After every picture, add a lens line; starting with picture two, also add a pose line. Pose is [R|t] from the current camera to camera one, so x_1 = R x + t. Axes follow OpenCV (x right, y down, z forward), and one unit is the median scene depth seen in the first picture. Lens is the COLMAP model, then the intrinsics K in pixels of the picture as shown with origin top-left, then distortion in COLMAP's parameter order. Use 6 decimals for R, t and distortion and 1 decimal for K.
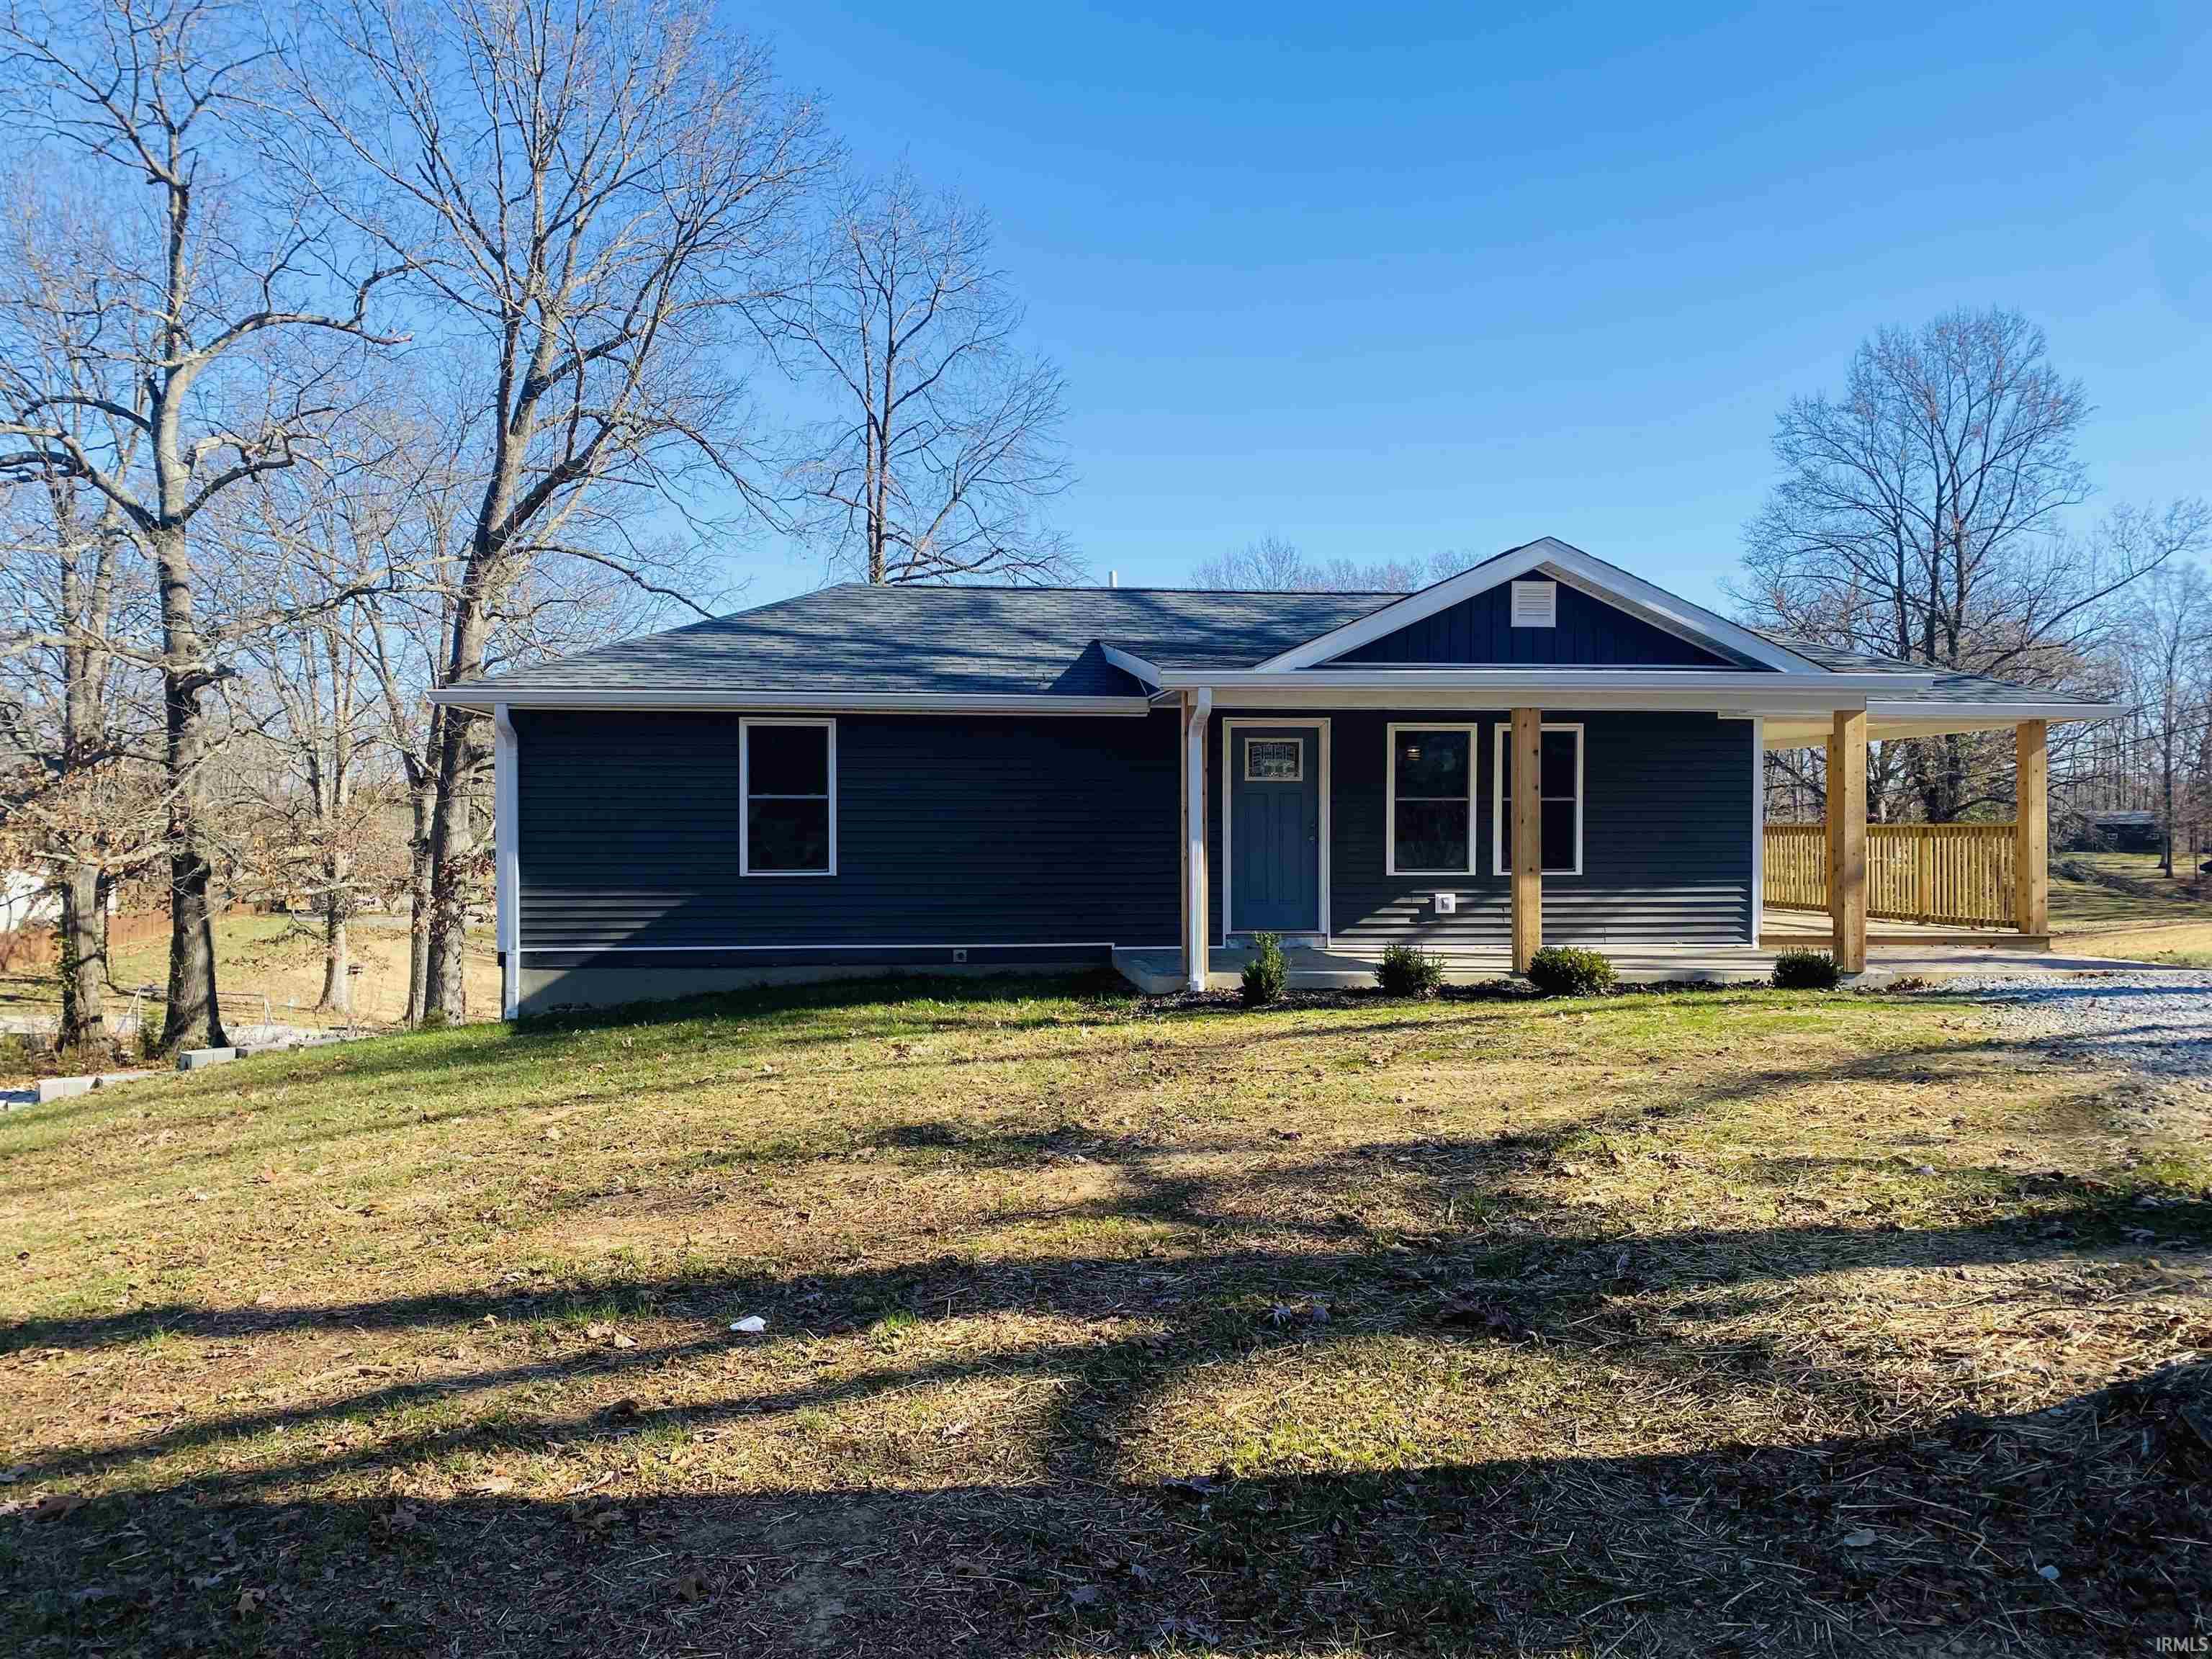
lens RADIAL K [[1643.8, 0, 1106.0], [0, 1643.8, 829.5], [0, 0, 1]] dist [0.105699, -0.081466]
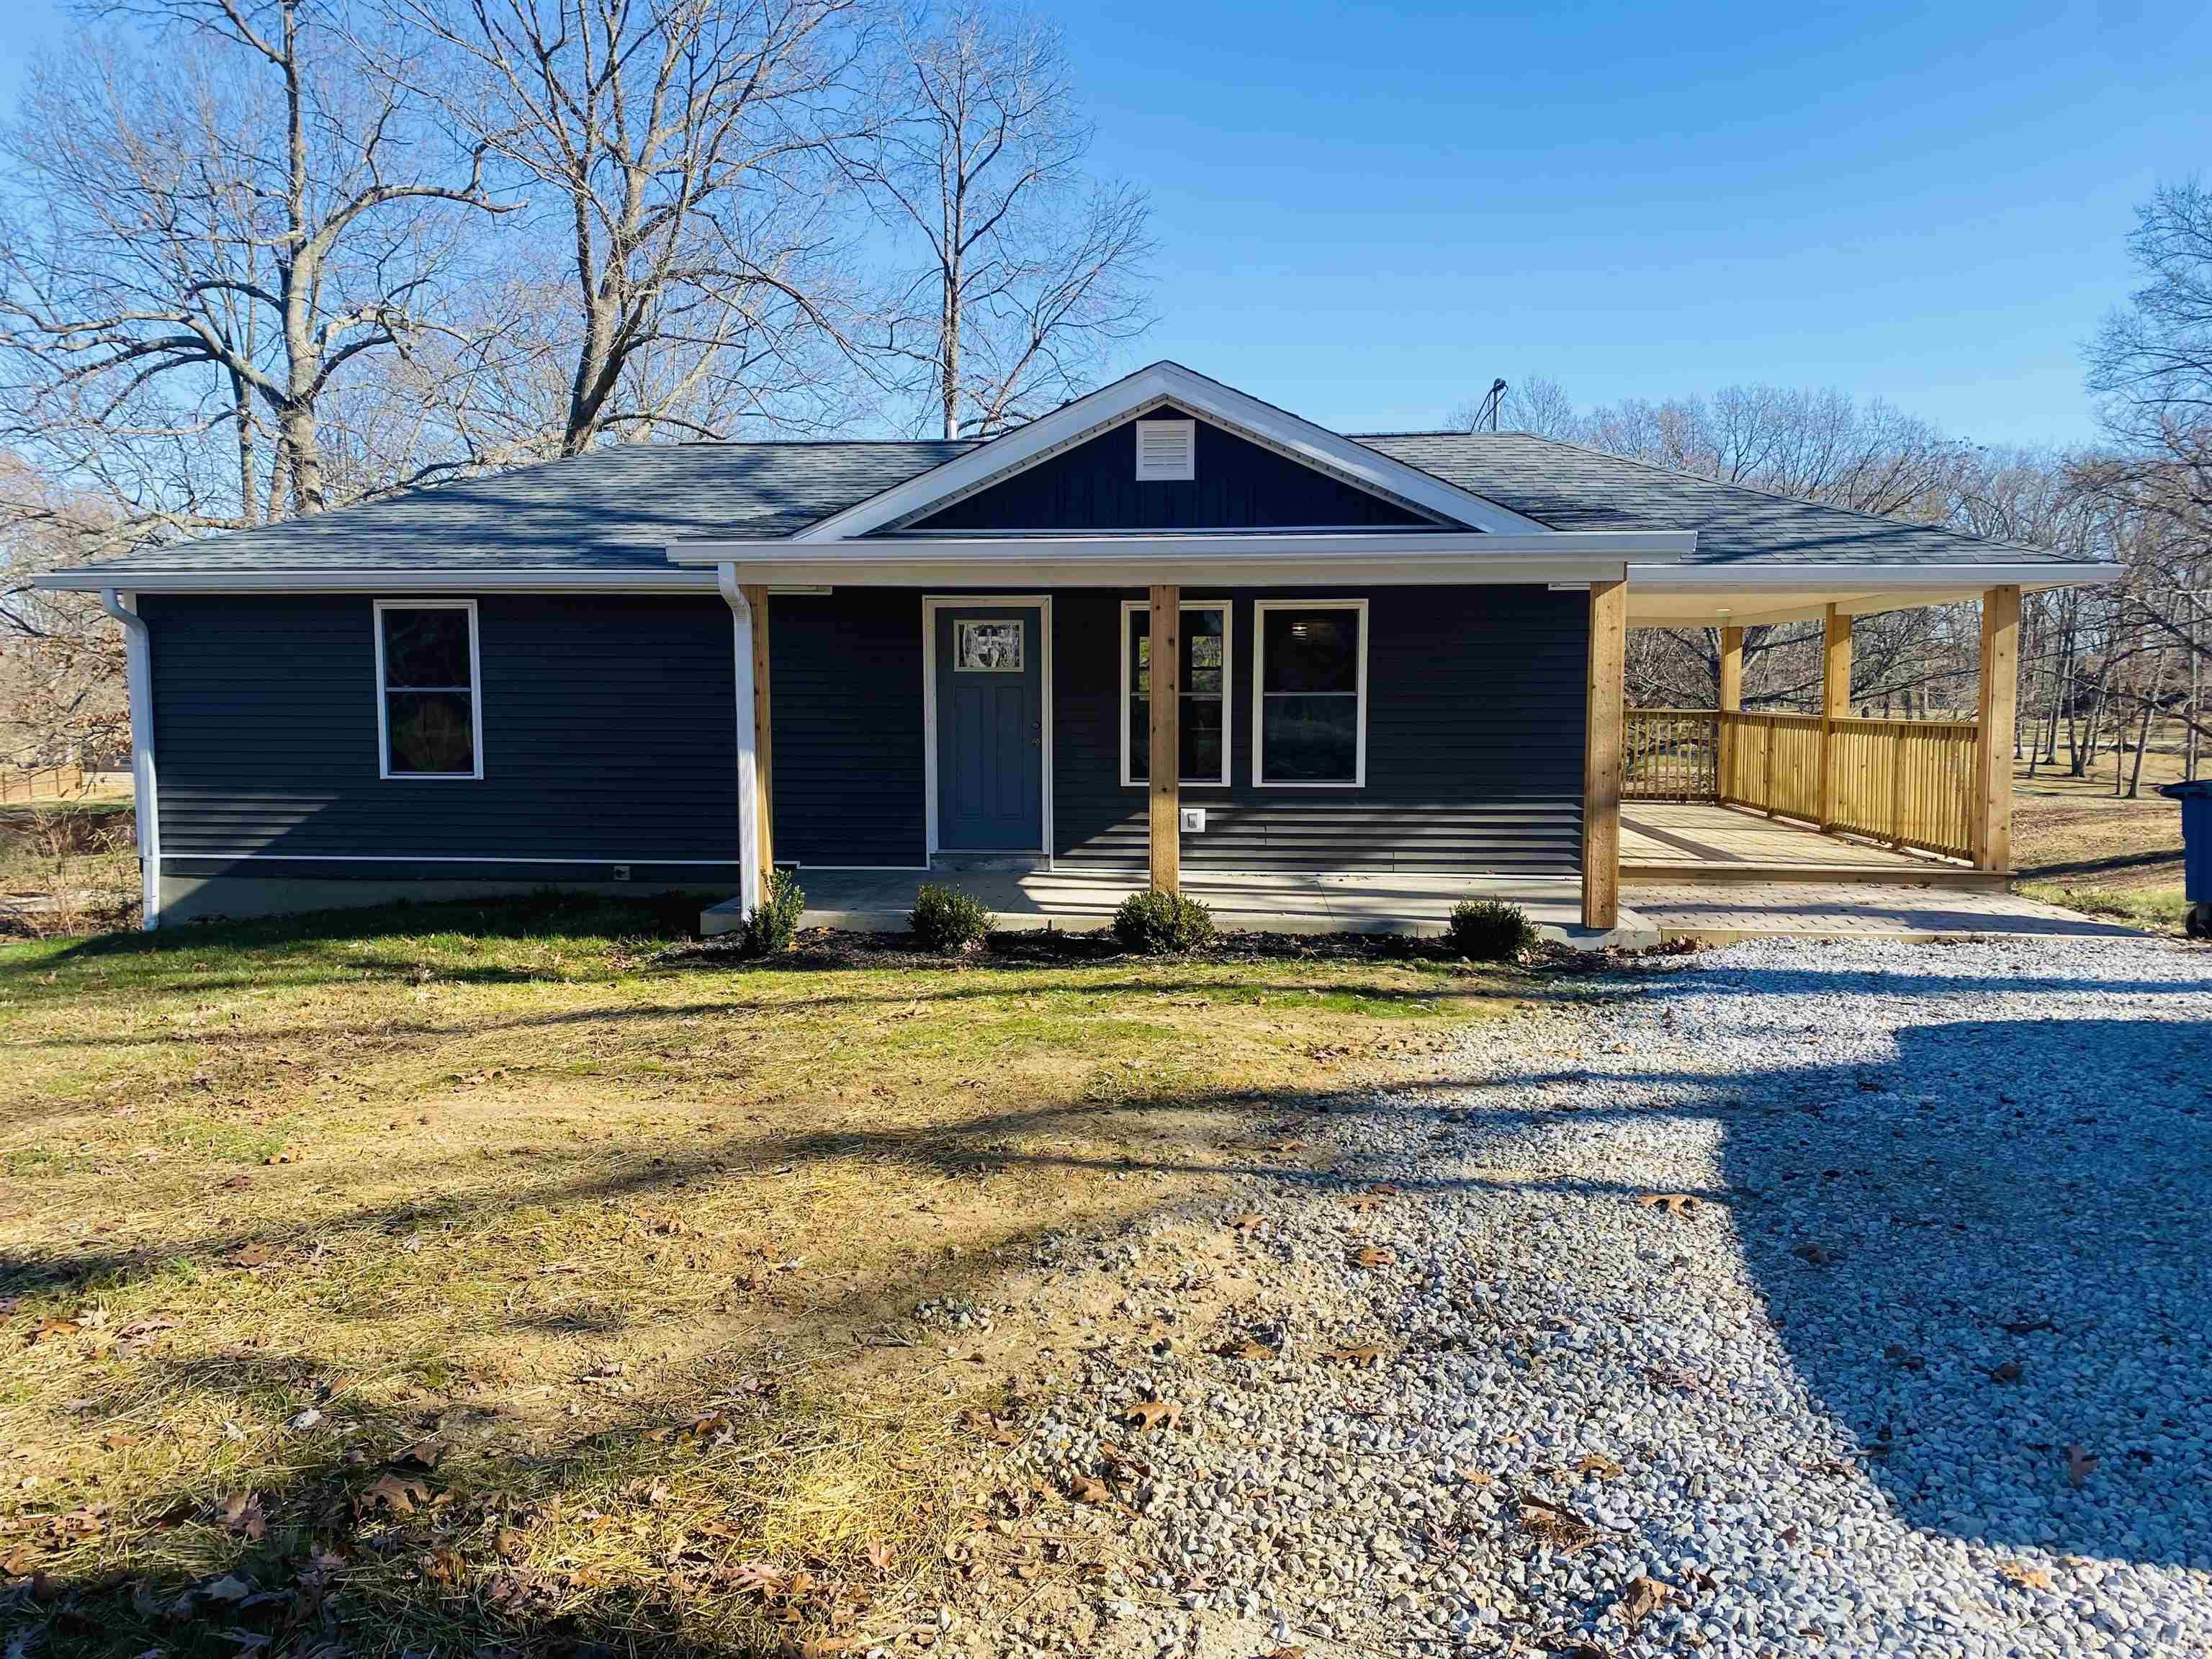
lens RADIAL K [[1665.8, 0, 1105.3], [0, 1665.8, 813.4], [0, 0, 1]] dist [0.060618, -0.035049]
pose [[0.980799, 0.016154, -0.194349, 0.325884], [-0.002020, 0.997352, 0.072704, -0.019104], [0.195009, -0.070915, 0.978234, 0.179569]]
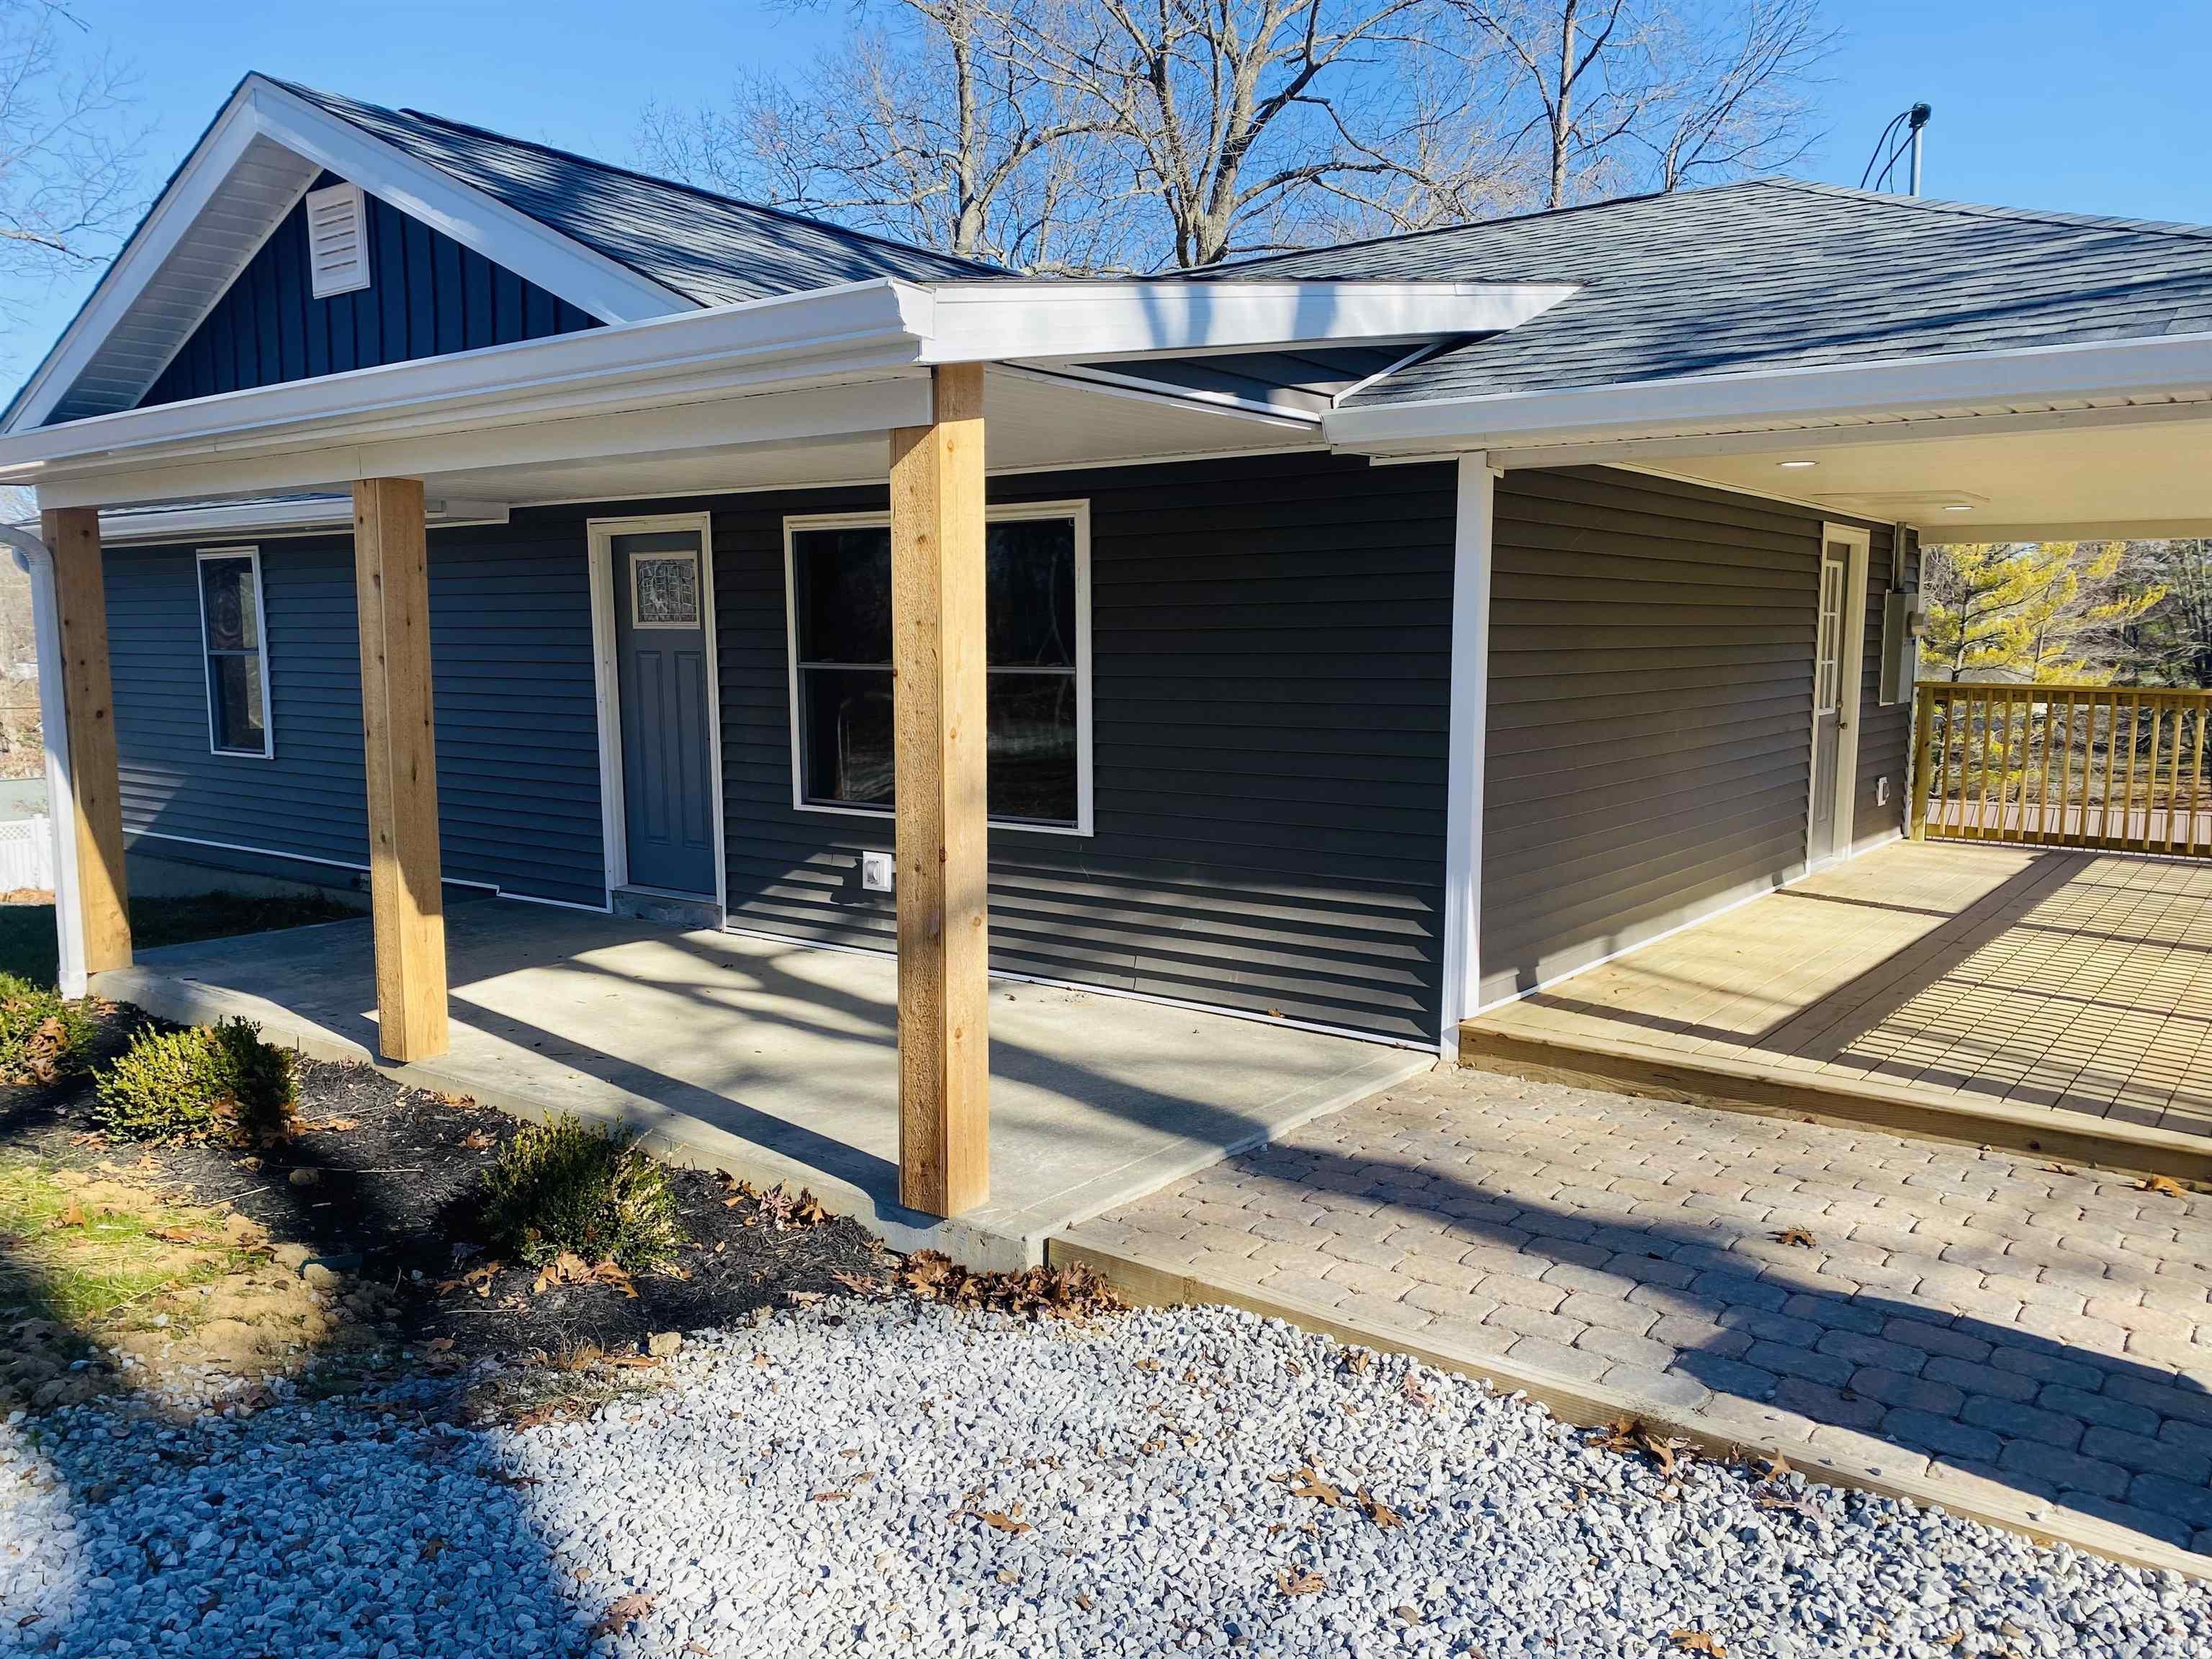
lens RADIAL K [[1710.5, 0, 1106.0], [0, 1710.5, 829.5], [0, 0, 1]] dist [0.026758, -0.041154]
pose [[0.735026, 0.079745, -0.673333, 0.614444], [-0.005415, 0.993718, 0.111779, -0.027614], [0.678017, -0.078514, 0.730841, 0.668085]]
